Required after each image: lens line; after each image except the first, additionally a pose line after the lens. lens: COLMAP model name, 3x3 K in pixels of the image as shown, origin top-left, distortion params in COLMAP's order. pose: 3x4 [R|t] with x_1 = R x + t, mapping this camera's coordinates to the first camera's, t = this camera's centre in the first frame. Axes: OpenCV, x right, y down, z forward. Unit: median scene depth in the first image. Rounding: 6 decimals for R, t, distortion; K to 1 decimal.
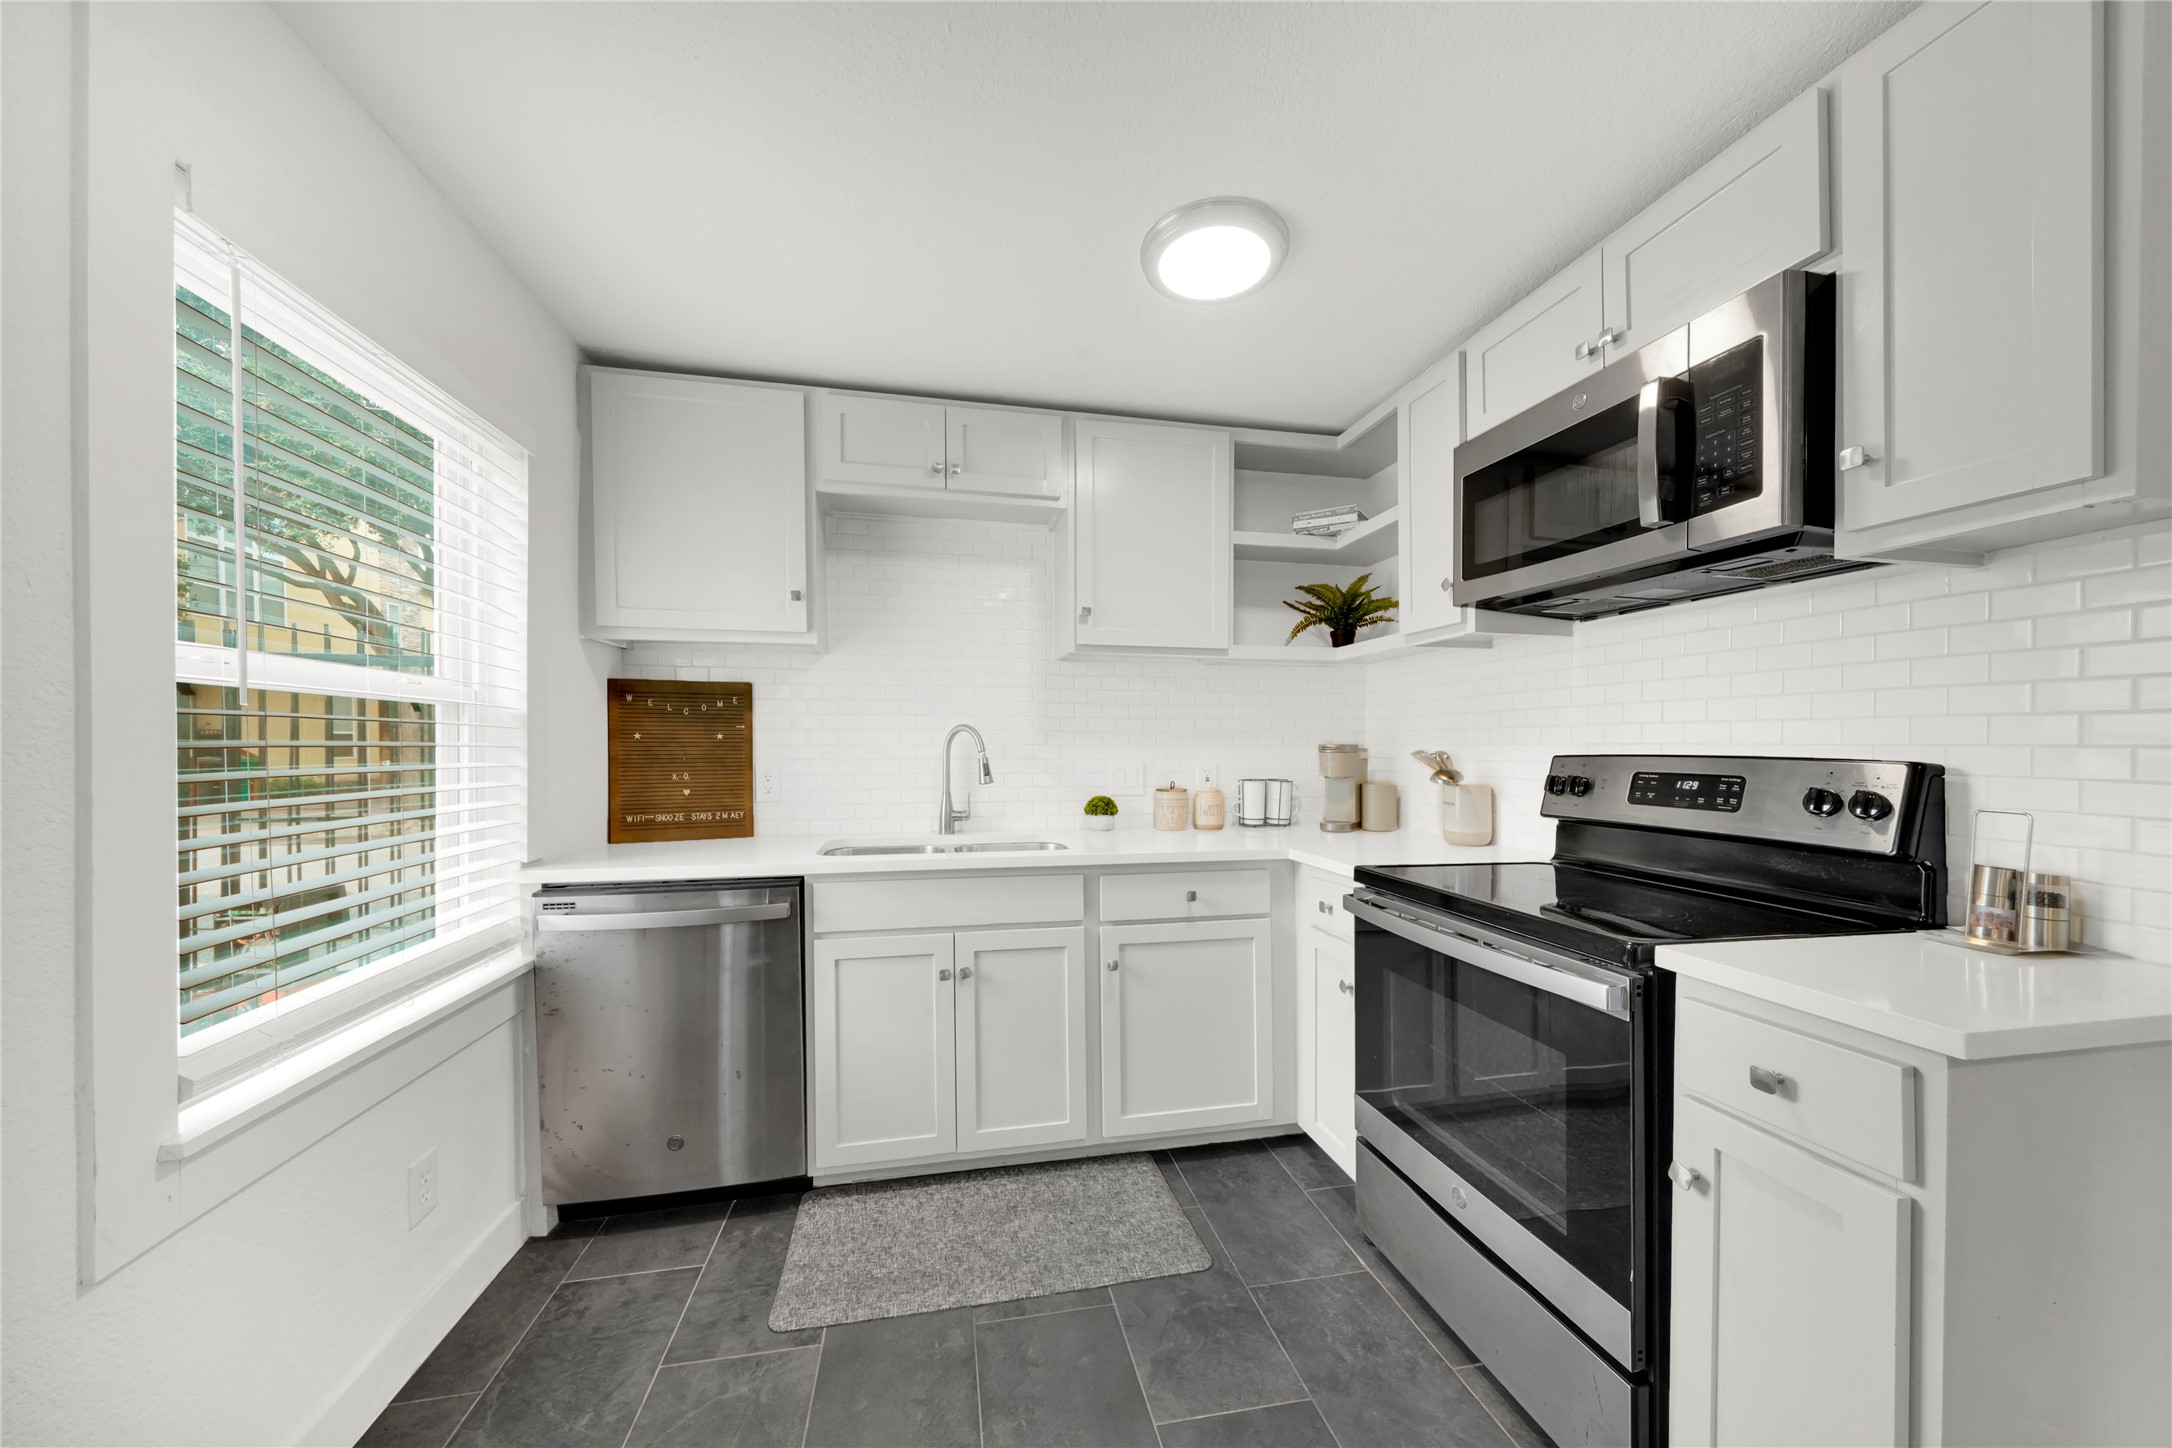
lens RADIAL K [[794.7, 0, 1086.8], [0, 794.7, 747.6], [0, 0, 1]] dist [0.000783, 0.000057]
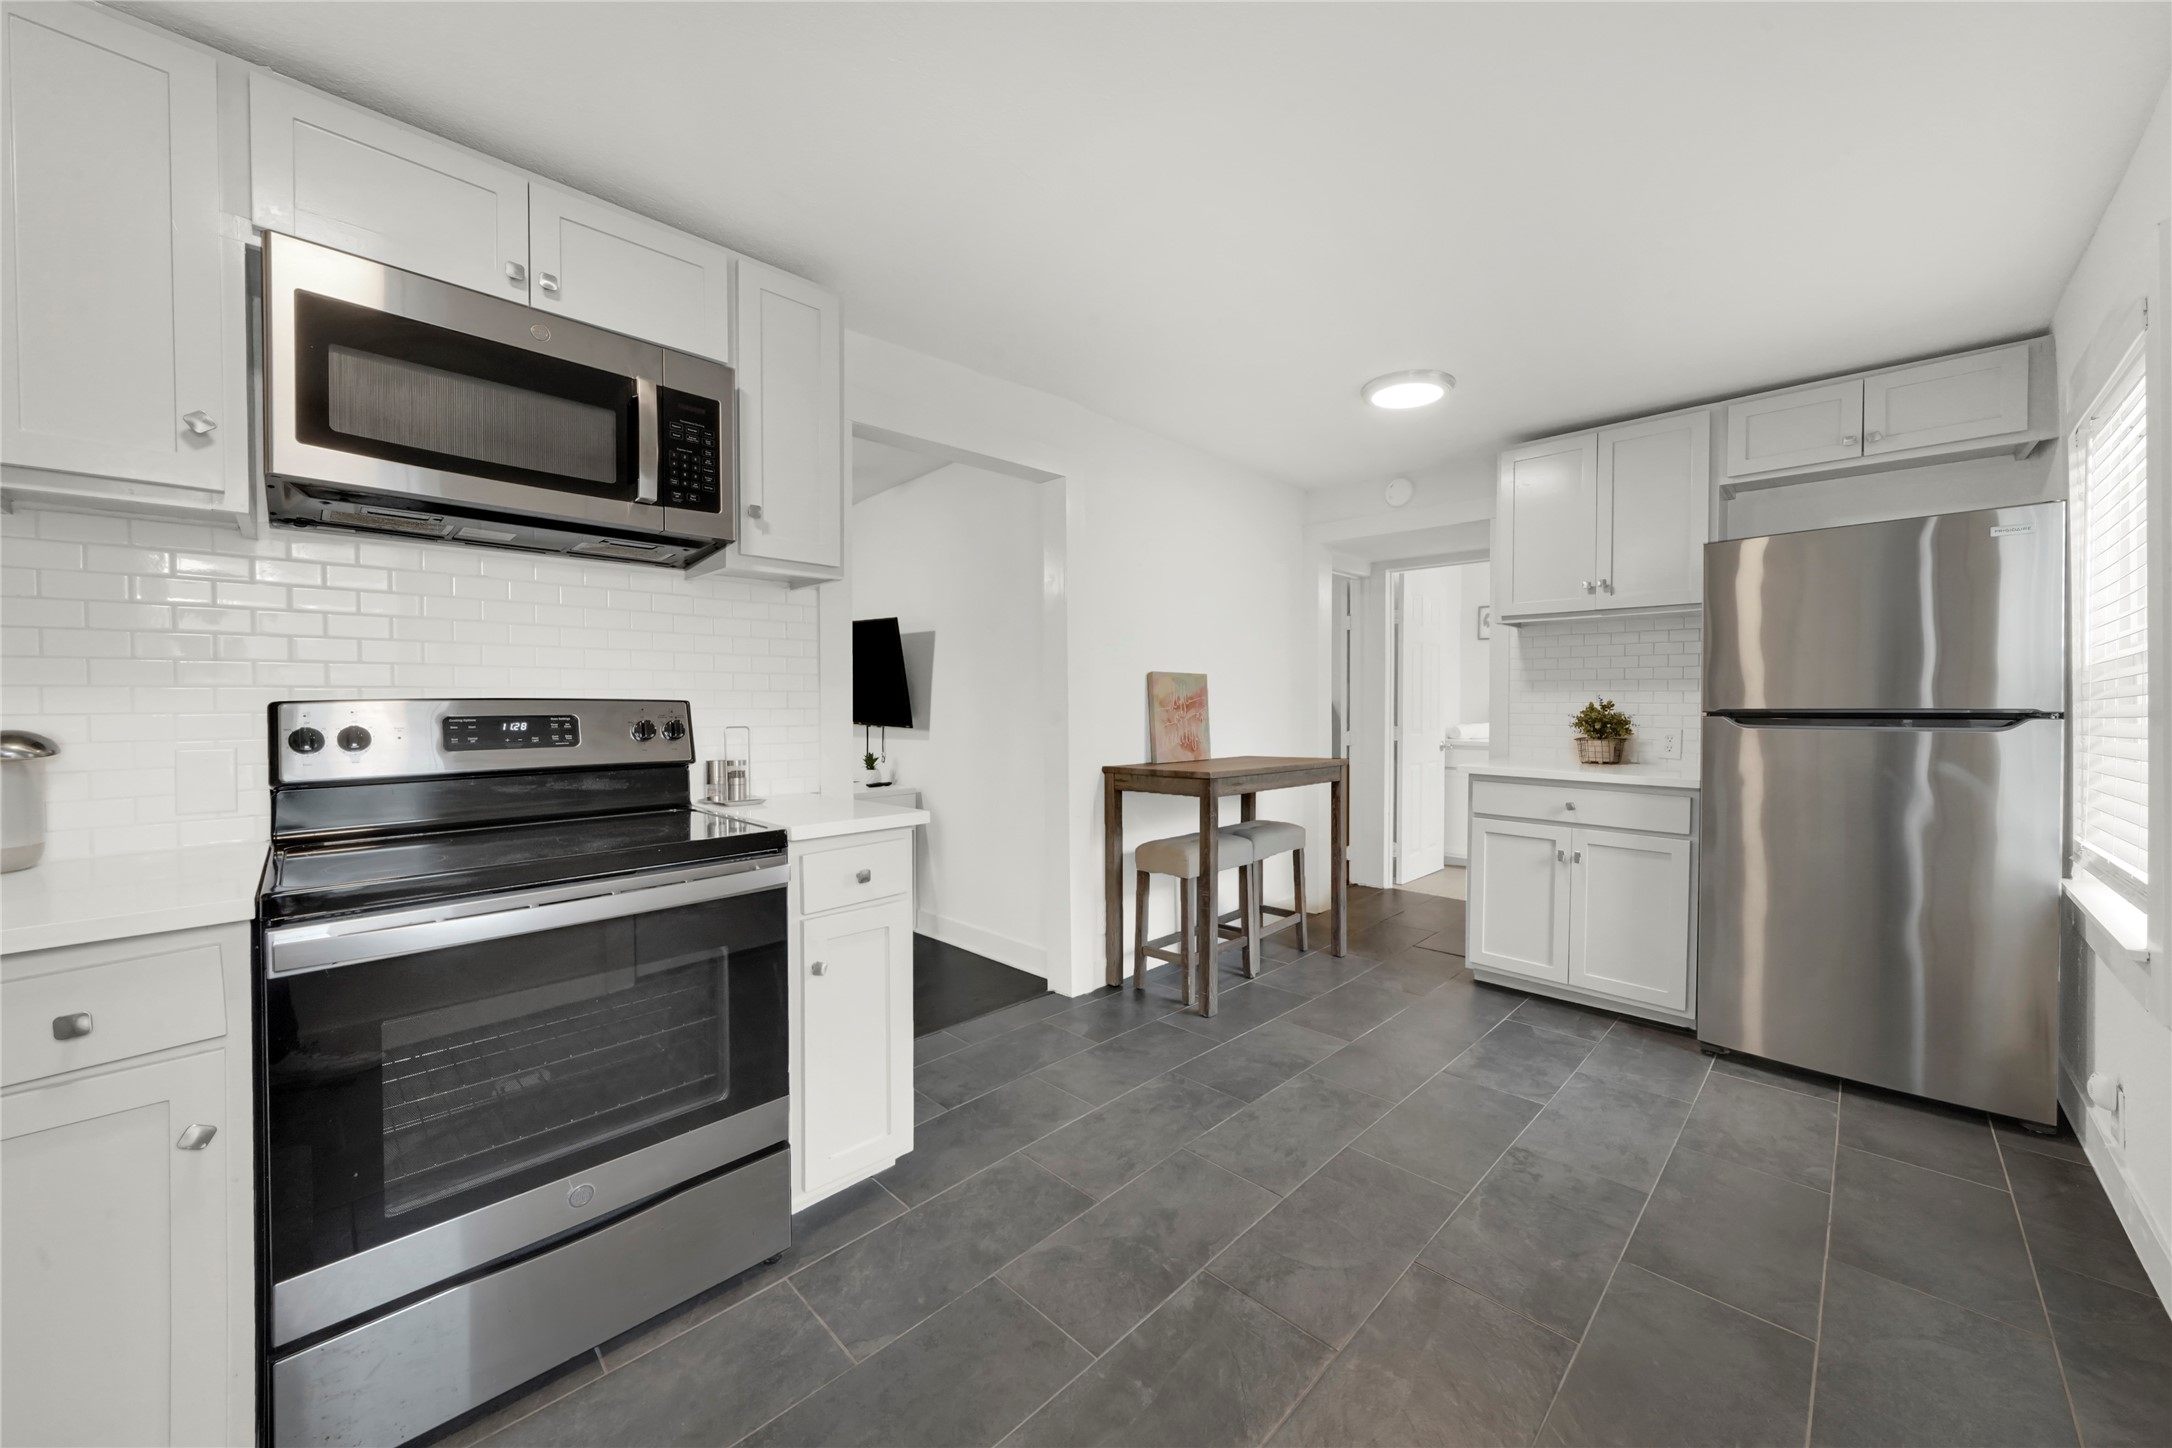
lens RADIAL K [[794.7, 0, 1081.9], [0, 794.7, 703.7], [0, 0, 1]] dist [0.000783, 0.000057]
pose [[-0.562033, -0.003243, 0.827108, -0.559548], [0.007235, 0.999935, 0.008837, 0.013542], [-0.827083, 0.010951, -0.561973, 1.013086]]
